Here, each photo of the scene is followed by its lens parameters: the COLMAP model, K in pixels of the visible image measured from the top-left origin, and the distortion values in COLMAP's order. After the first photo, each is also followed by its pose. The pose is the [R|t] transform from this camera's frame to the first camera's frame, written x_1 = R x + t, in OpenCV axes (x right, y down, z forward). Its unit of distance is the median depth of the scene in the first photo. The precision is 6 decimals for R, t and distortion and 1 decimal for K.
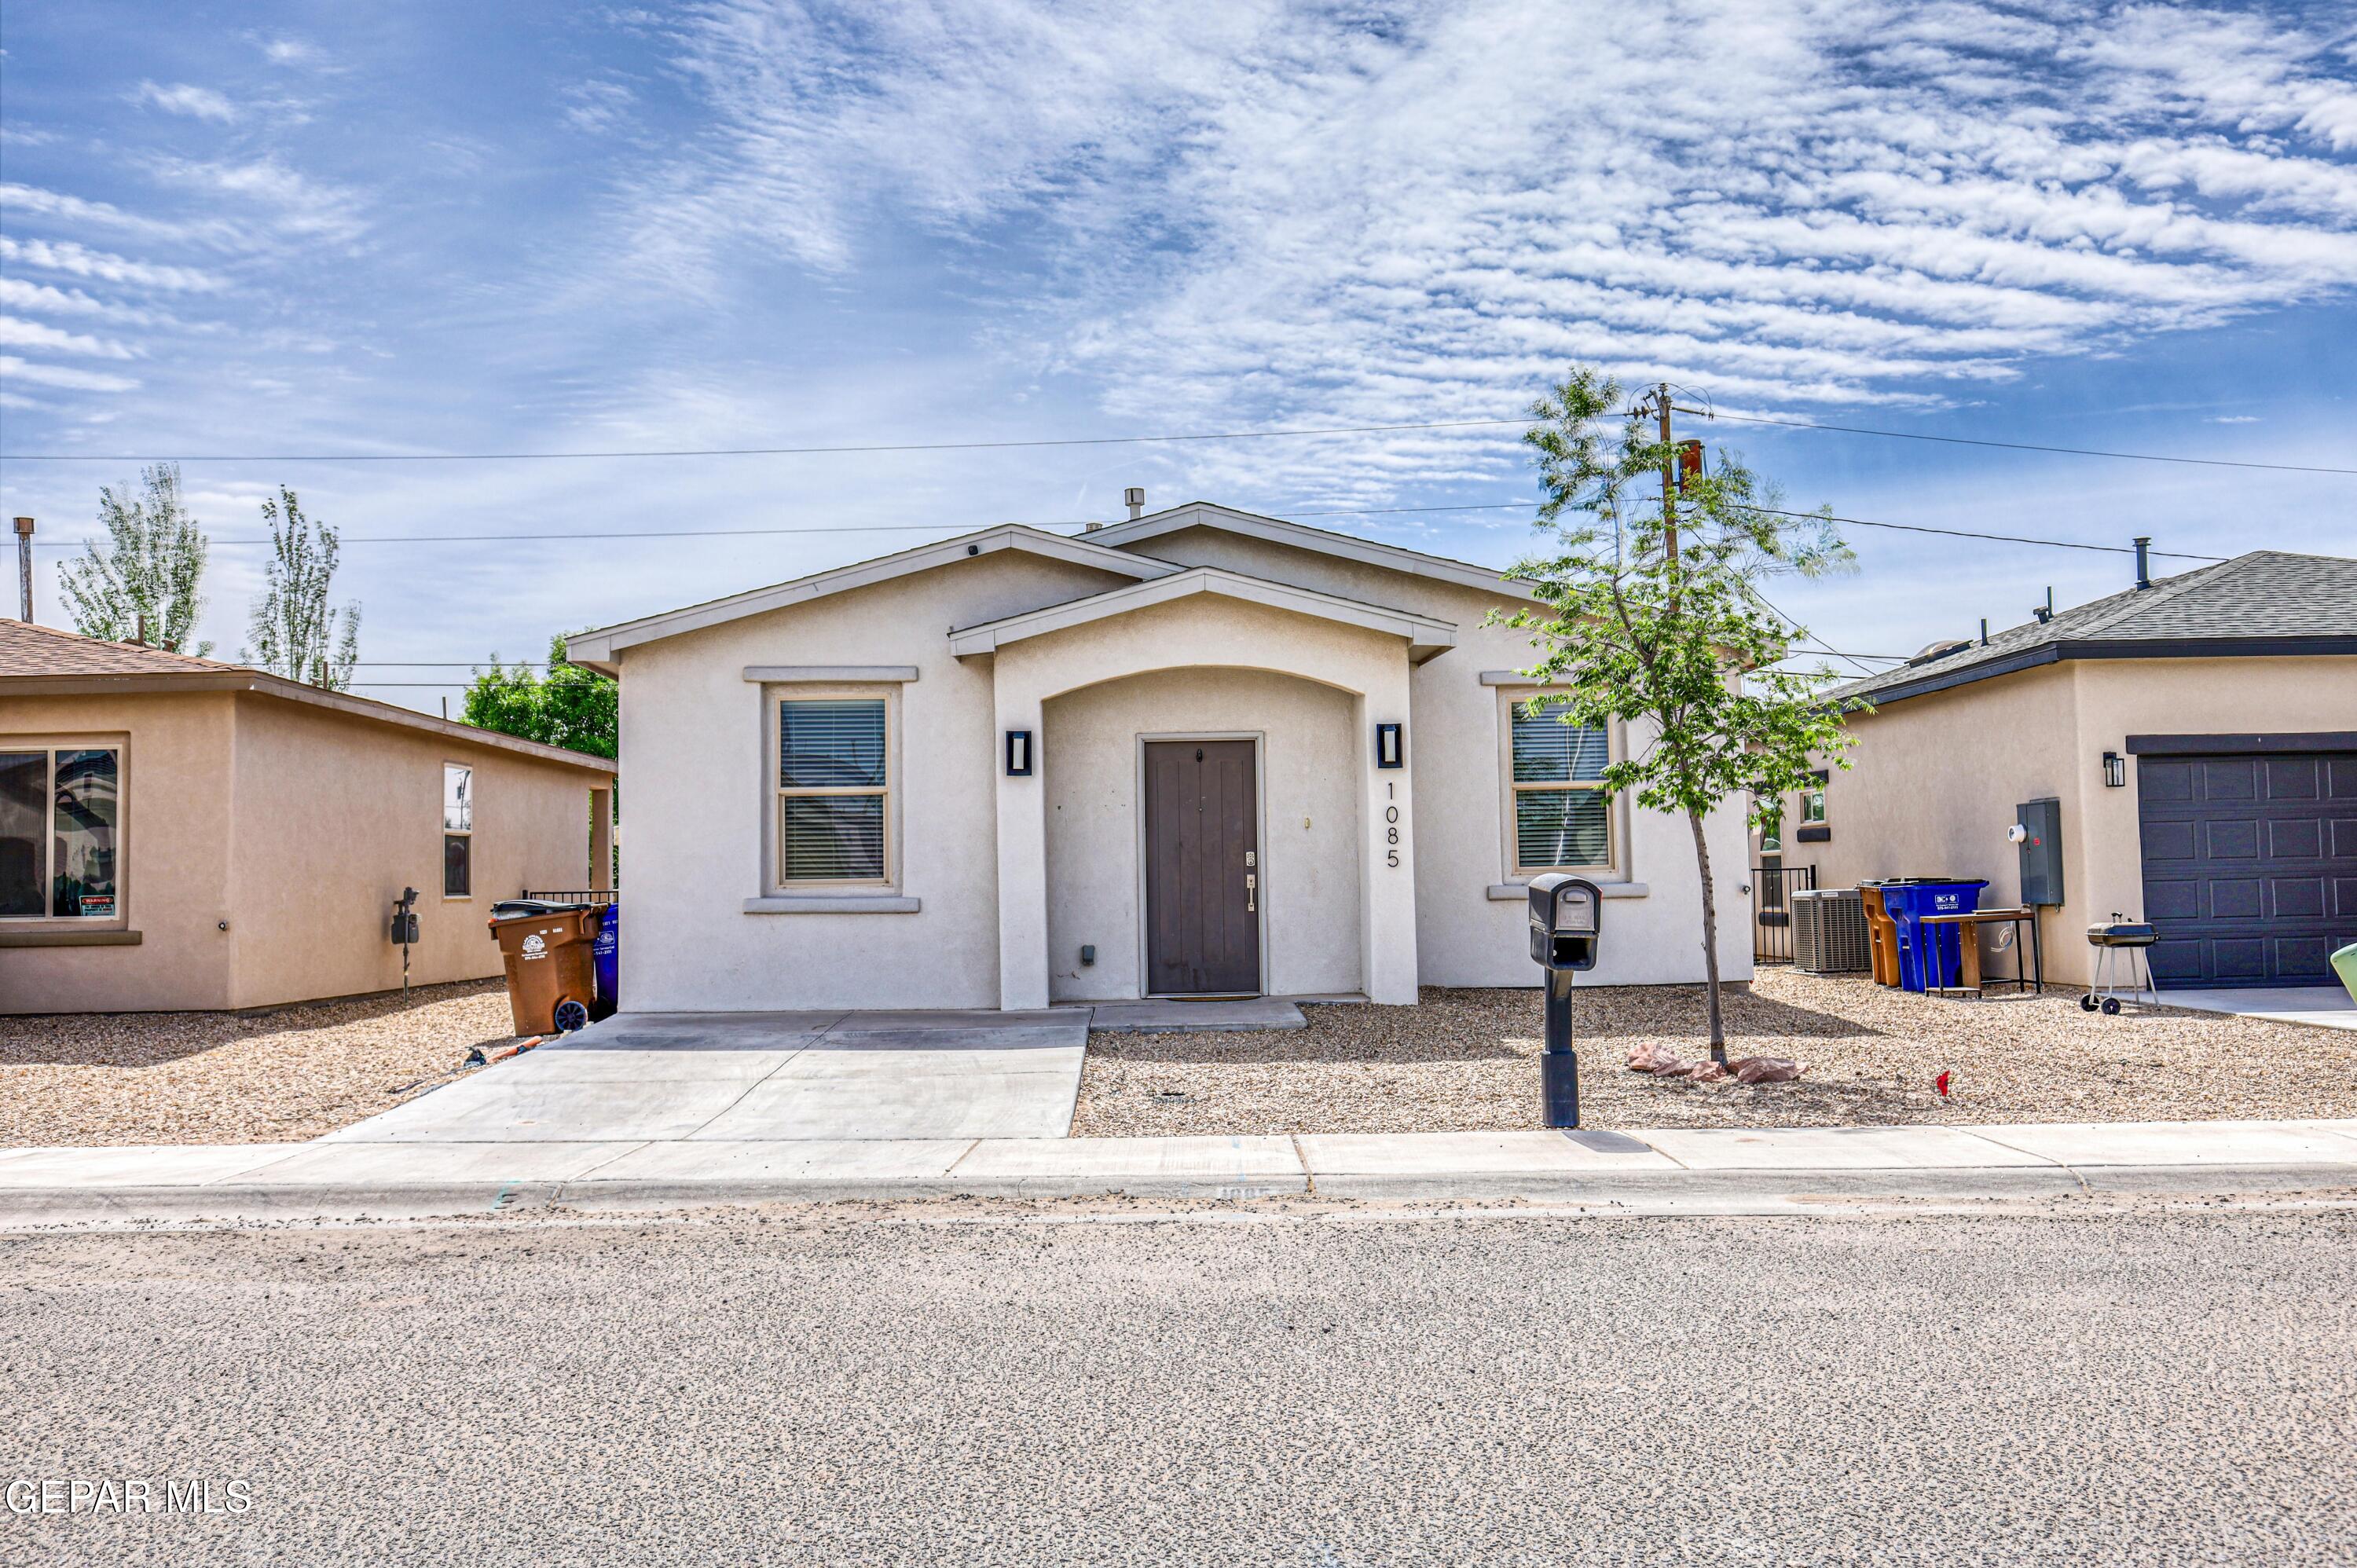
lens RADIAL K [[2023.8, 0, 1184.0], [0, 2023.8, 893.7], [0, 0, 1]] dist [0.073355, -0.098131]
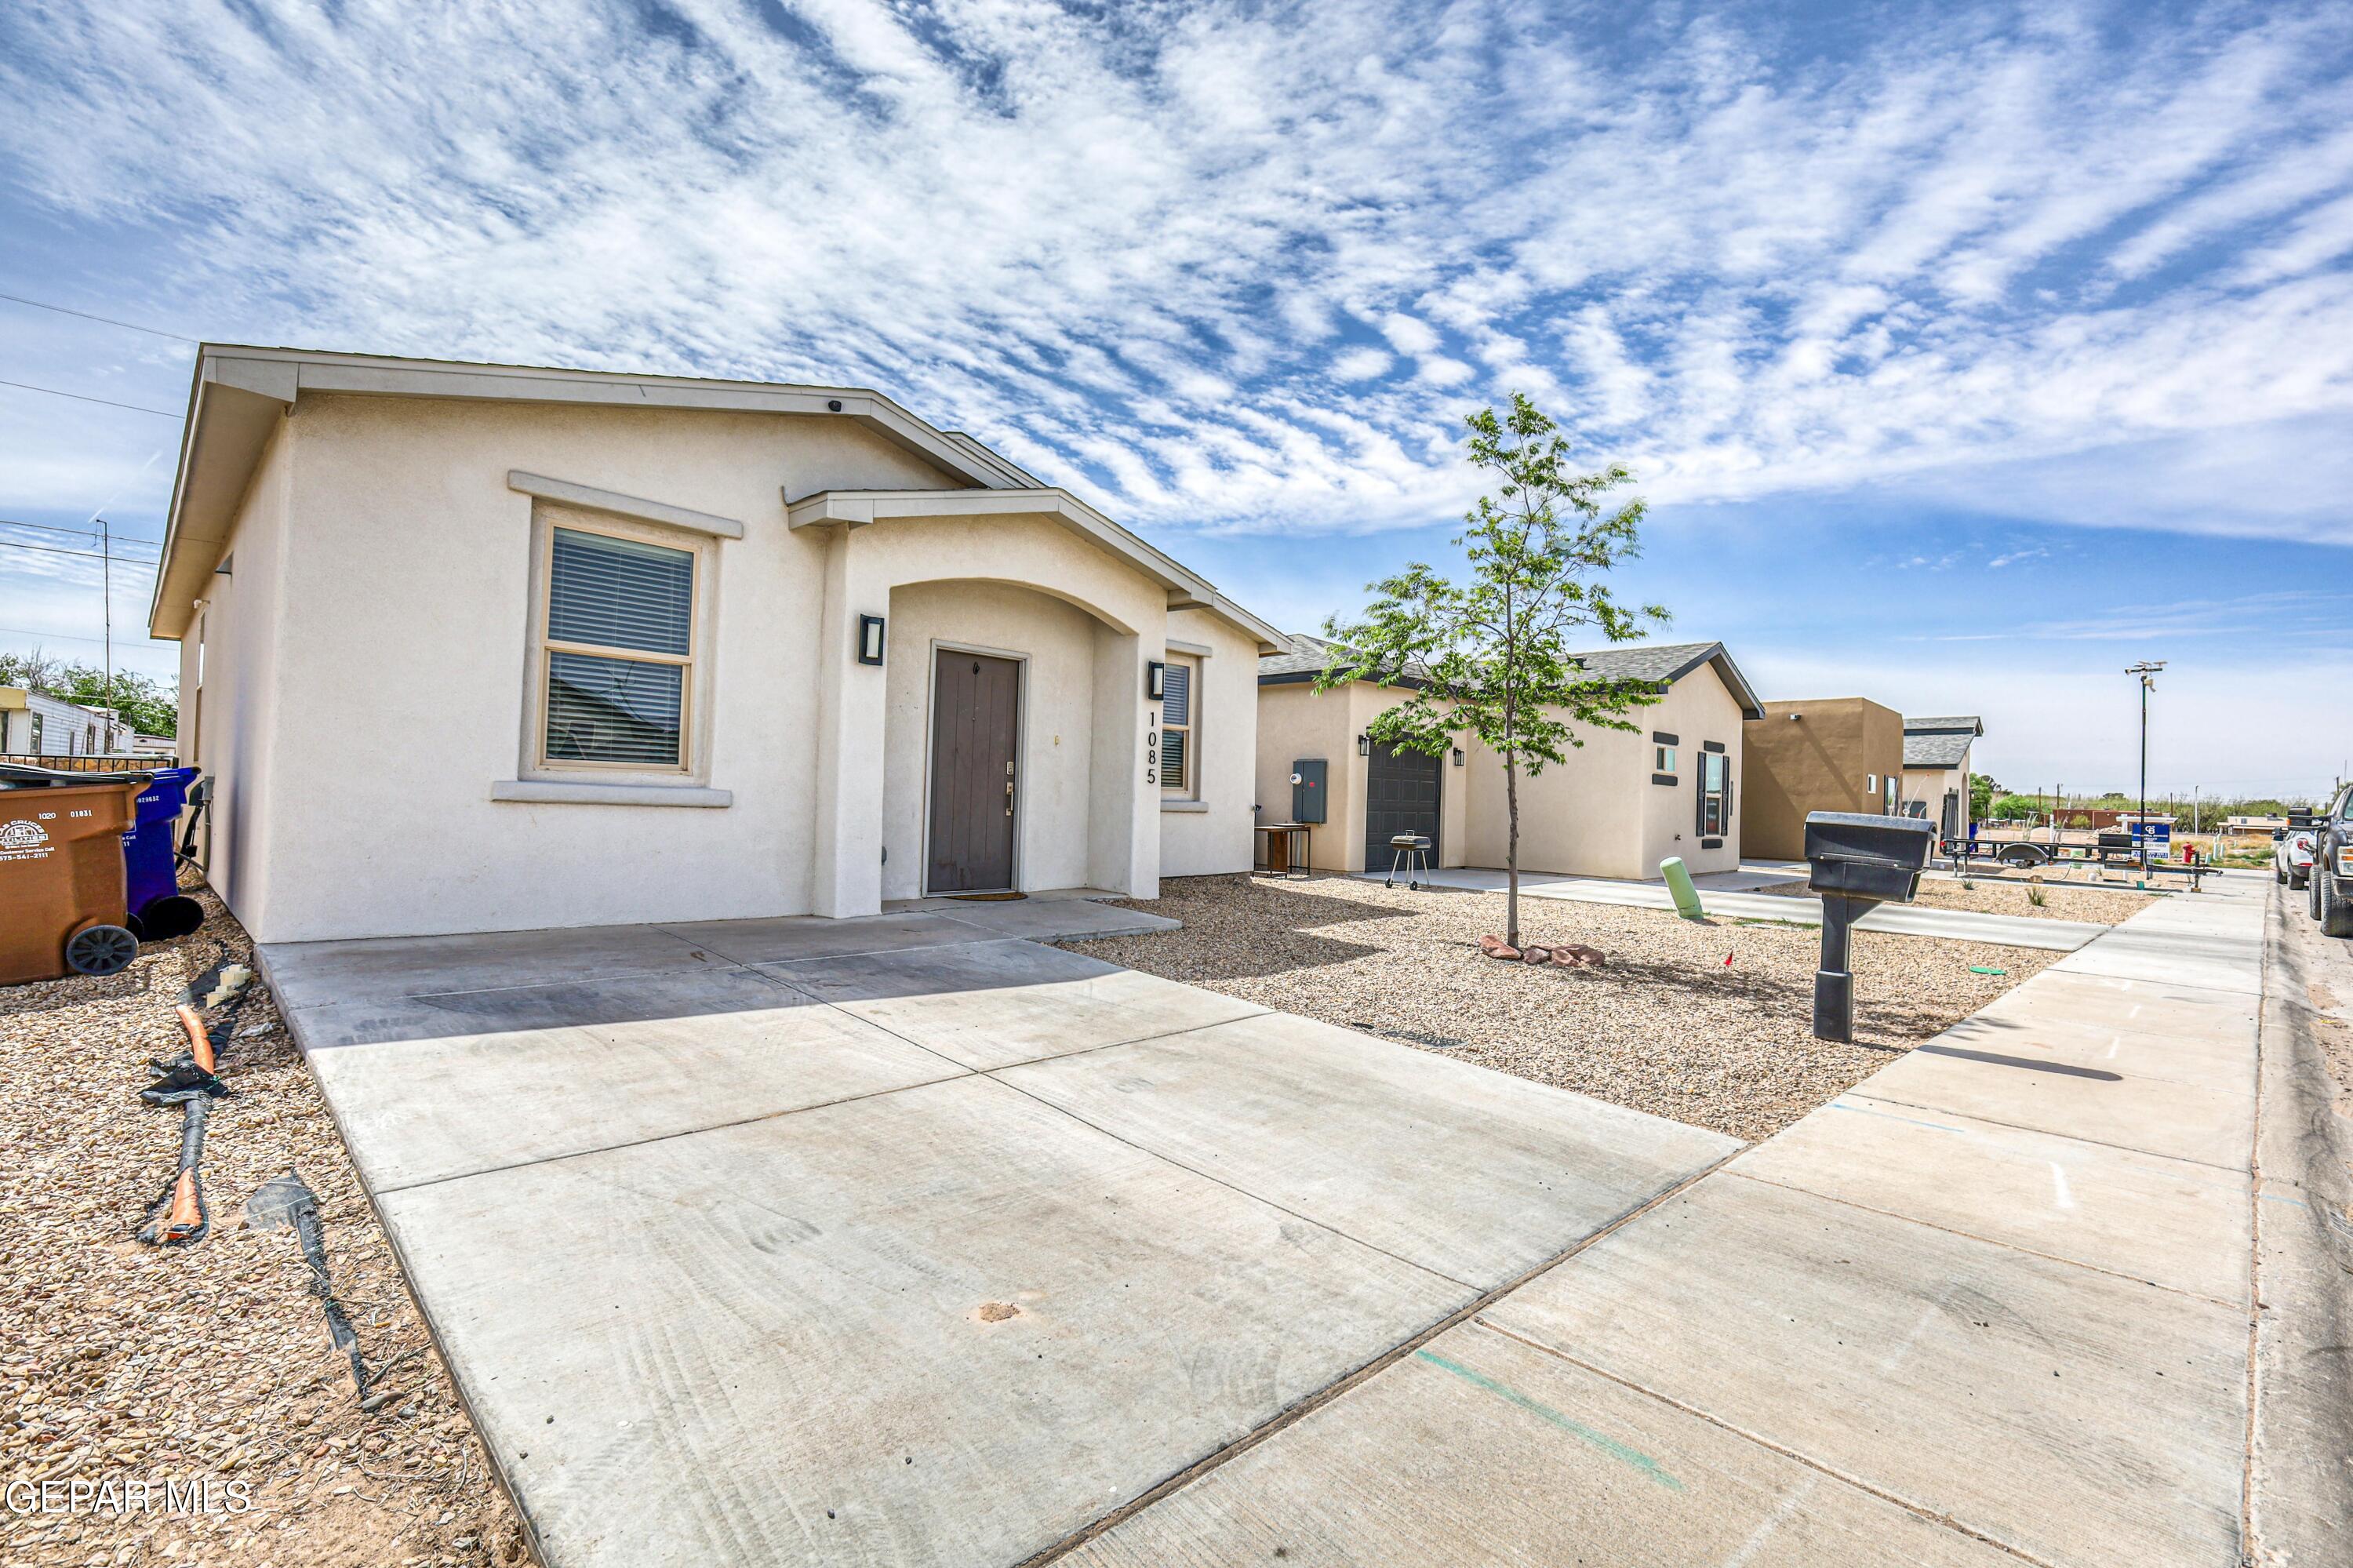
lens RADIAL K [[1000.2, 0, 1161.2], [0, 1000.2, 782.4], [0, 0, 1]] dist [-0.002976, -0.000028]
pose [[0.711886, 0.051925, 0.700372, -0.290077], [-0.049431, 0.998494, -0.023785, -0.000588], [-0.700553, -0.017688, 0.713381, 0.559562]]
